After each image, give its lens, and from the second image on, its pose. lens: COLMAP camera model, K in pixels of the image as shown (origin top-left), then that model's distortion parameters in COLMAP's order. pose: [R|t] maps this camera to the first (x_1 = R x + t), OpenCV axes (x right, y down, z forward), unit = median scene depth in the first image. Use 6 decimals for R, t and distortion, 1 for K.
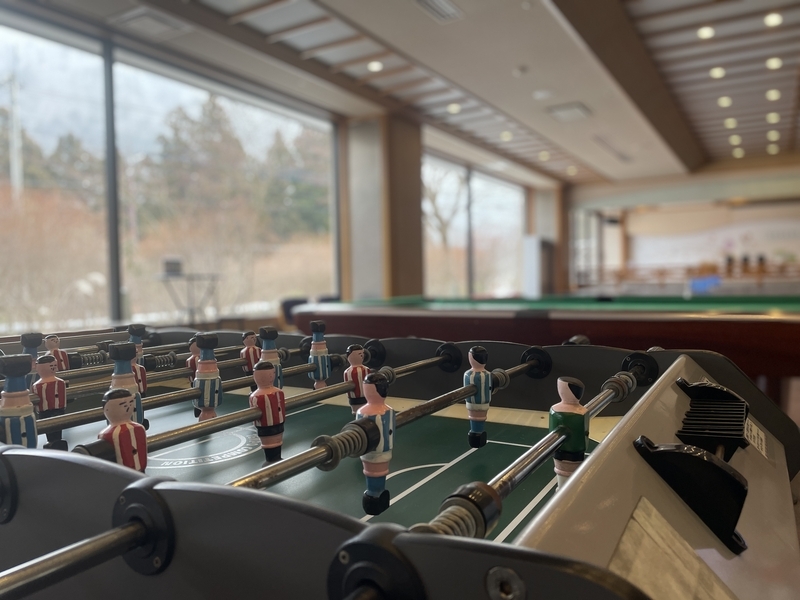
lens RADIAL K [[606.6, 0, 400.0], [0, 606.6, 300.0], [0, 0, 1]] dist [0.031915, -0.001636]
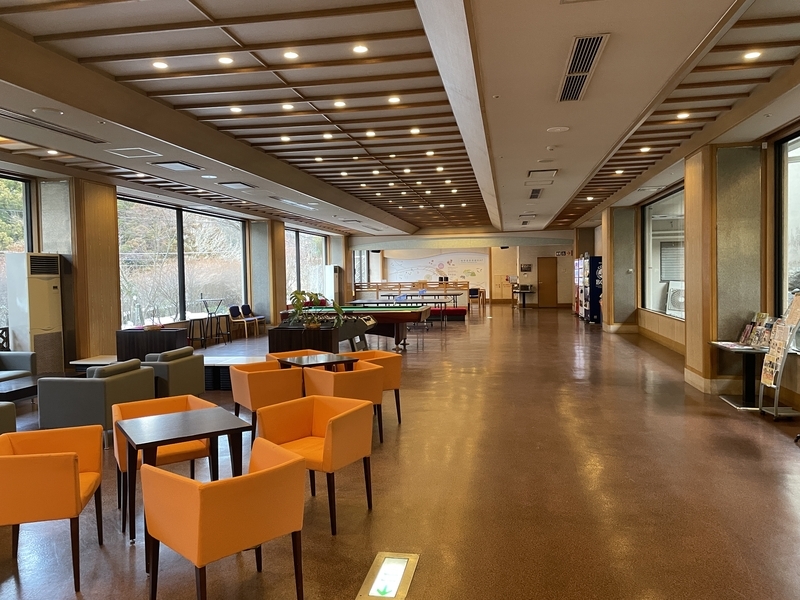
lens RADIAL K [[606.6, 0, 400.0], [0, 606.6, 300.0], [0, 0, 1]] dist [0.031915, -0.001636]
pose [[0.938230, -0.015757, 0.345653, -0.189597], [0.013542, 0.999869, 0.008821, -0.017727], [-0.345747, -0.003595, 0.938321, -0.673480]]
